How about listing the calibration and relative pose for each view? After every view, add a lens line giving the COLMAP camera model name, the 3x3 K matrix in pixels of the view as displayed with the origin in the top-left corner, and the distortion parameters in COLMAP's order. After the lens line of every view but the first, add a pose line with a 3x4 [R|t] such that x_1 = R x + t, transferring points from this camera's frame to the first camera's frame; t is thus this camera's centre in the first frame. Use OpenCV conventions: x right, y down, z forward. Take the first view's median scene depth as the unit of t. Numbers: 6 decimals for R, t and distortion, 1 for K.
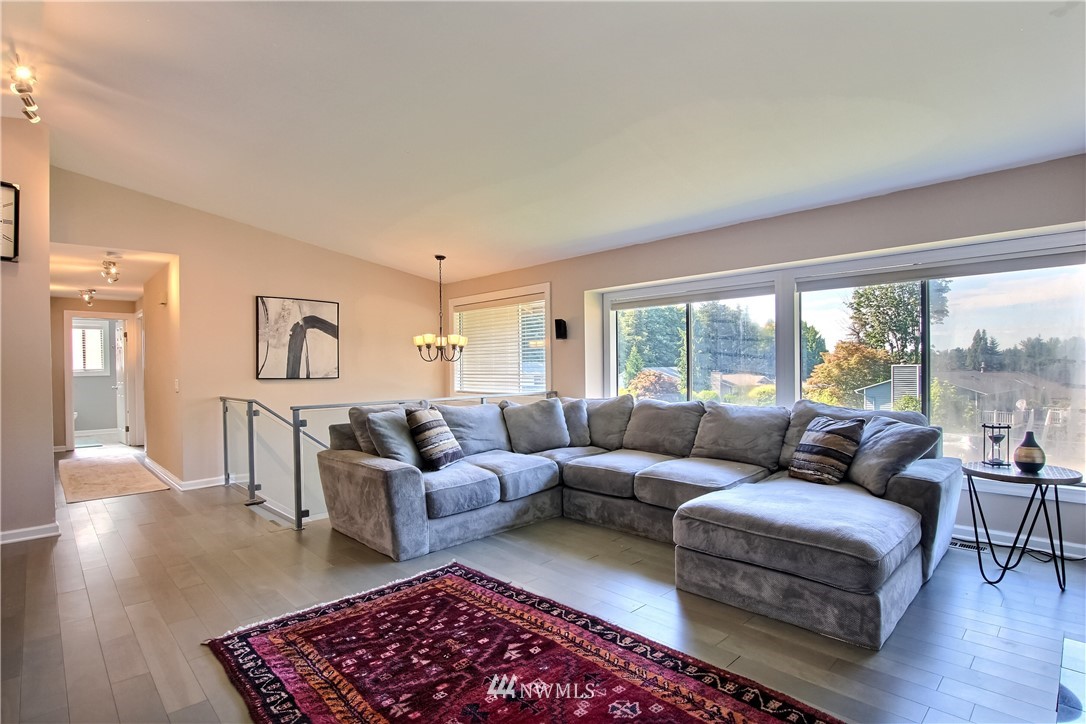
lens RADIAL K [[540.0, 0, 546.5], [0, 540.0, 367.0], [0, 0, 1]] dist [-0.030599, 0.004742]
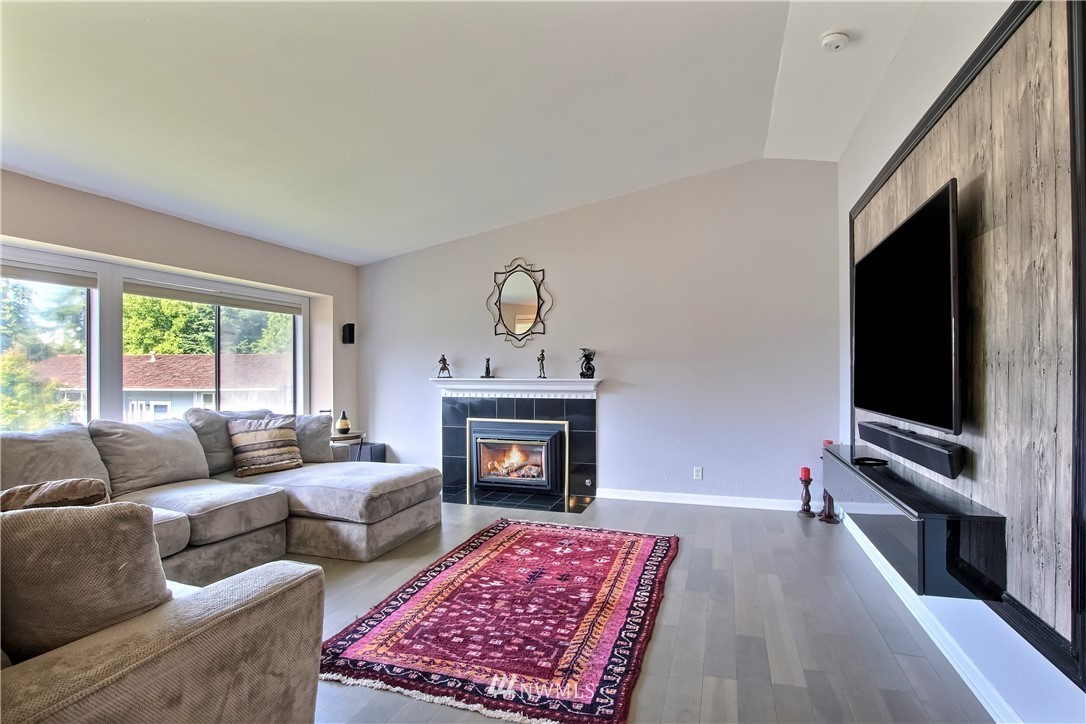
lens RADIAL K [[540.0, 0, 547.1], [0, 540.0, 375.6], [0, 0, 1]] dist [-0.030599, 0.004742]
pose [[-0.475755, 0.007776, 0.879543, -1.049694], [0.009709, 0.999946, -0.003589, 0.013246], [-0.879524, 0.006832, -0.475805, 1.211410]]
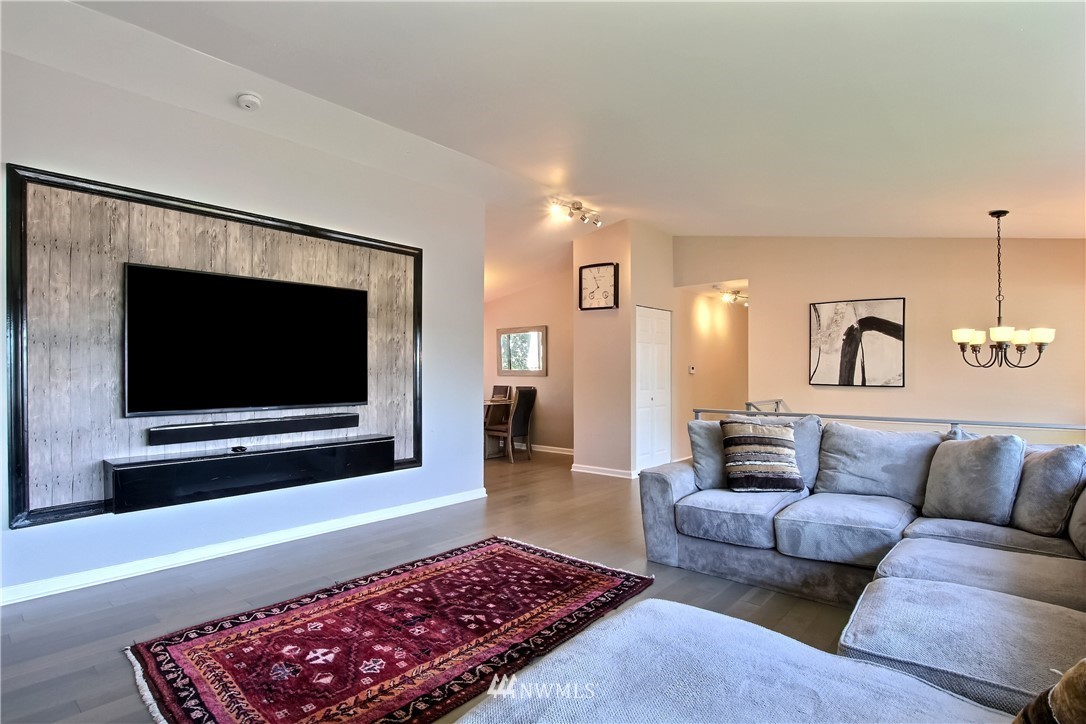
lens RADIAL K [[540.0, 0, 550.8], [0, 540.0, 364.5], [0, 0, 1]] dist [-0.030599, 0.004742]
pose [[0.097905, -0.002857, -0.995192, 0.909642], [-0.004231, 0.999986, -0.003287, -0.021519], [0.995187, 0.004533, 0.097891, 0.842210]]
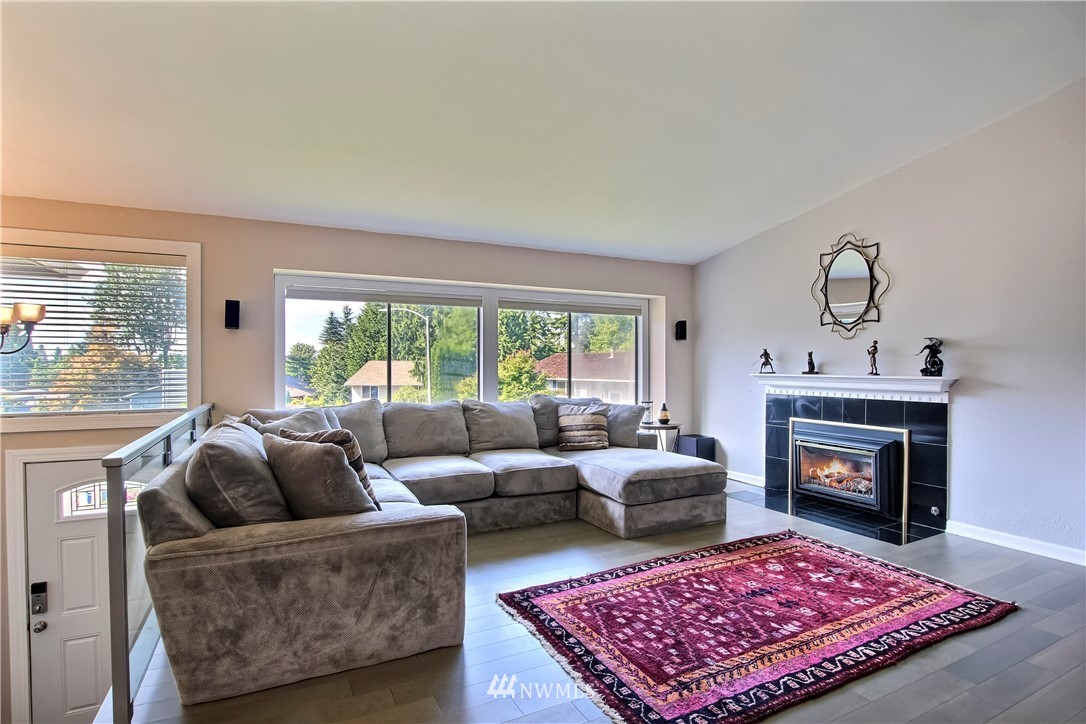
lens RADIAL K [[540.0, 0, 549.7], [0, 540.0, 376.4], [0, 0, 1]] dist [-0.030599, 0.004742]
pose [[0.282551, -0.003361, 0.959246, -1.125334], [-0.003789, 0.999982, 0.004620, 0.015274], [-0.959245, -0.004940, 0.282534, 0.798242]]
